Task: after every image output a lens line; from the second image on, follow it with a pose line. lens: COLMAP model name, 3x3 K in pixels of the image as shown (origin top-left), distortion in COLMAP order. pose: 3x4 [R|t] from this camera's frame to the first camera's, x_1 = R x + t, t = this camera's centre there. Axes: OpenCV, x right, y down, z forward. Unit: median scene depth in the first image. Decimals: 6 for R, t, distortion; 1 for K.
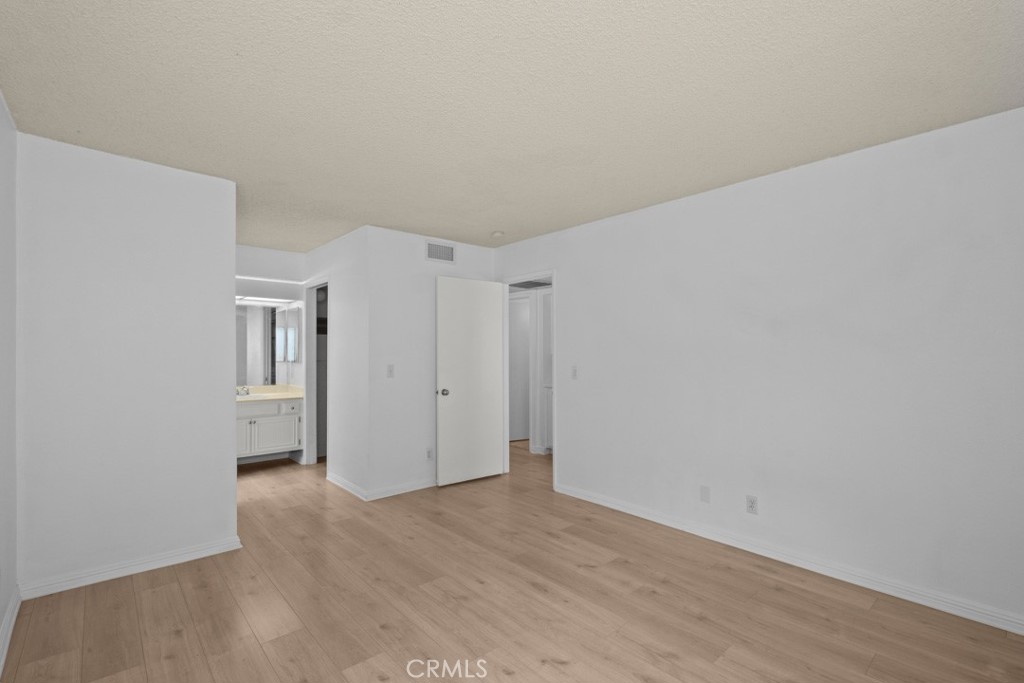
lens RADIAL K [[452.8, 0, 512.0], [0, 452.8, 341.5], [0, 0, 1]] dist [-0.003203, -0.000901]
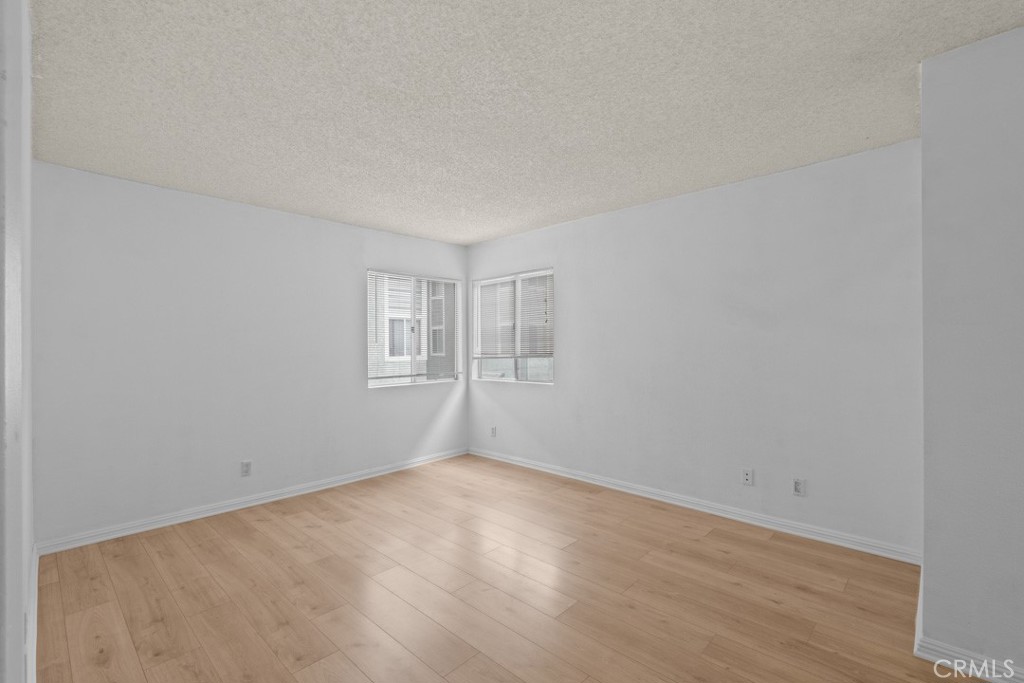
lens RADIAL K [[452.8, 0, 512.0], [0, 452.8, 341.5], [0, 0, 1]] dist [-0.003203, -0.000901]
pose [[-0.996093, 0.001903, -0.088287, 0.001863], [0.004822, 0.999449, -0.032854, 0.054957], [0.088176, -0.033151, -0.995553, 1.920673]]
